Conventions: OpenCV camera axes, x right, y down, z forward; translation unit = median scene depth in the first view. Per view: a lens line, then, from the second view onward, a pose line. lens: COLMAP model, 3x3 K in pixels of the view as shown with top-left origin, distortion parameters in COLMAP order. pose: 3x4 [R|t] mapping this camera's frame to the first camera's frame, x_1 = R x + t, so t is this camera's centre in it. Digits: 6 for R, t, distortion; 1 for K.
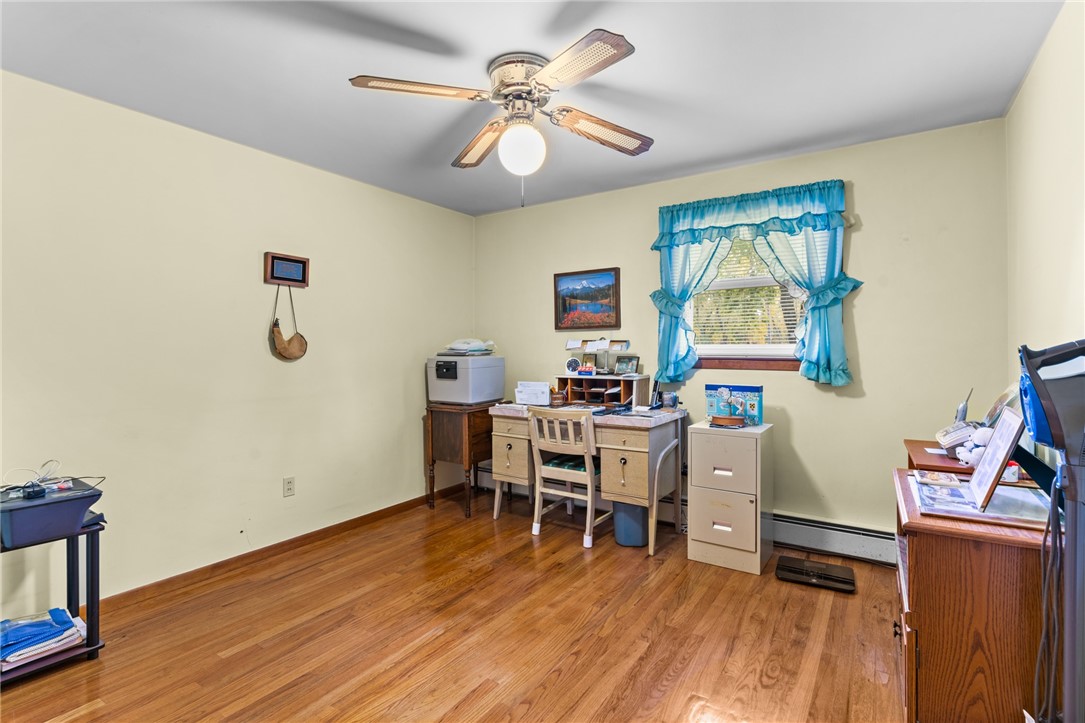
lens RADIAL K [[538.5, 0, 544.8], [0, 538.5, 354.2], [0, 0, 1]] dist [0.001207, 0.000586]
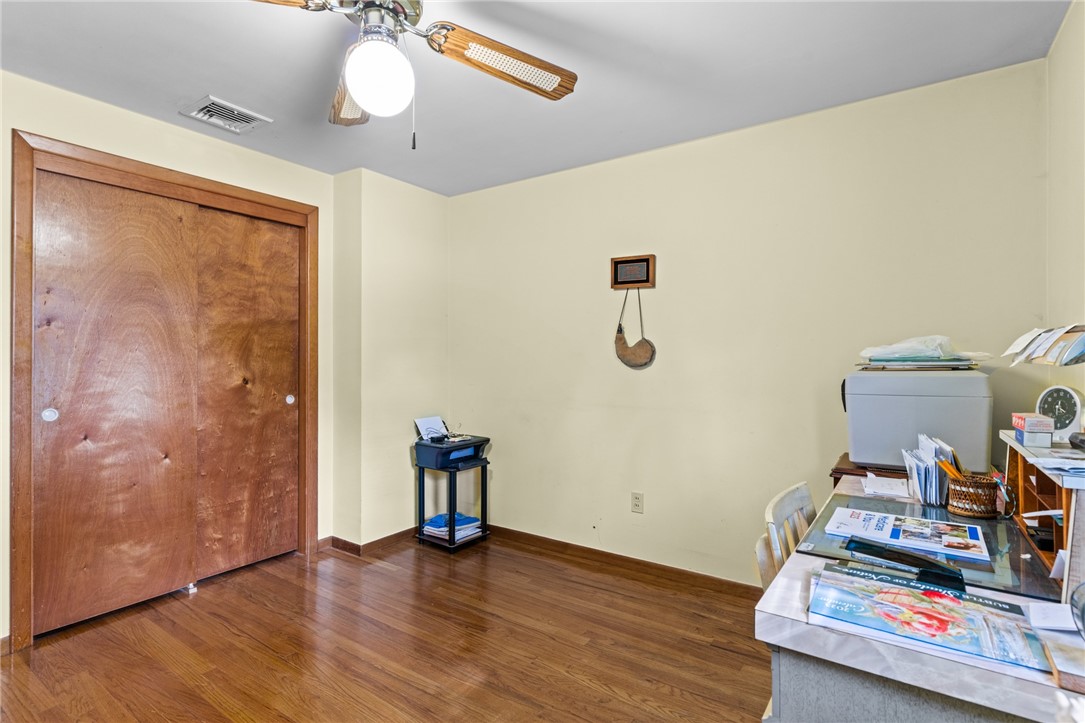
lens RADIAL K [[538.5, 0, 544.8], [0, 538.5, 354.2], [0, 0, 1]] dist [0.001207, 0.000586]
pose [[-0.027128, -0.000593, -0.999632, 0.453207], [-0.014259, 0.999898, -0.000206, -0.009188], [0.999530, 0.014248, -0.027134, 0.837923]]
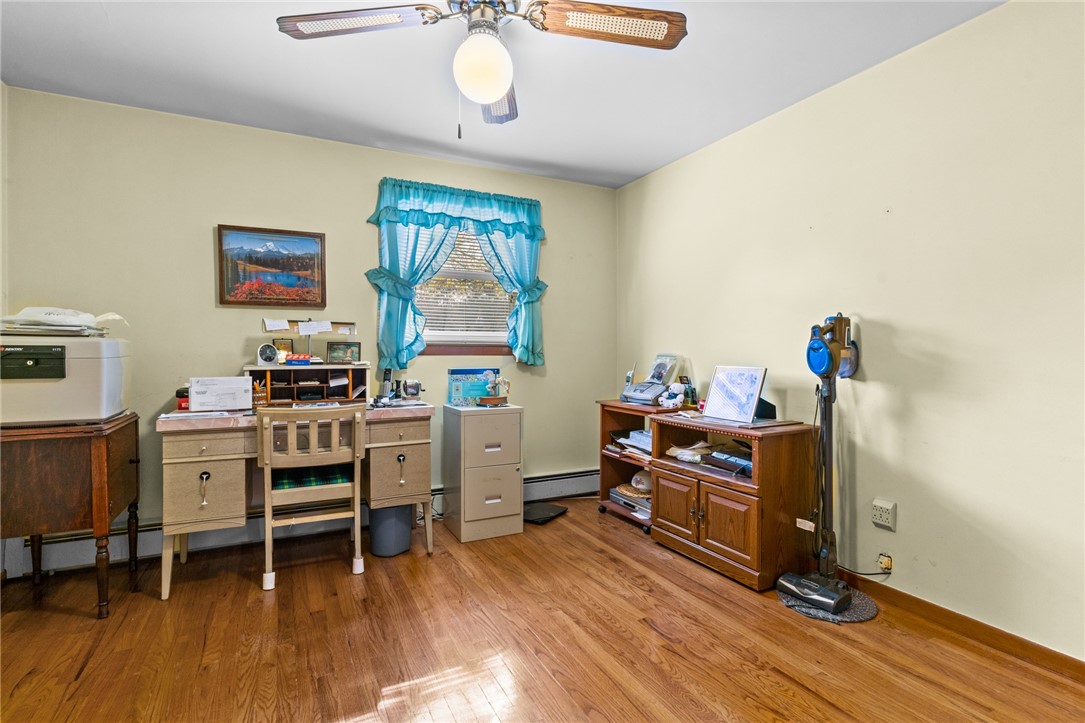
lens RADIAL K [[524.3, 0, 545.0], [0, 524.3, 365.8], [0, 0, 1]] dist [0.000099, 0.000306]
pose [[0.474645, -0.018411, 0.879985, -0.480127], [0.008851, 0.999831, 0.016144, 0.034953], [-0.880133, 0.000126, 0.474727, 0.377669]]
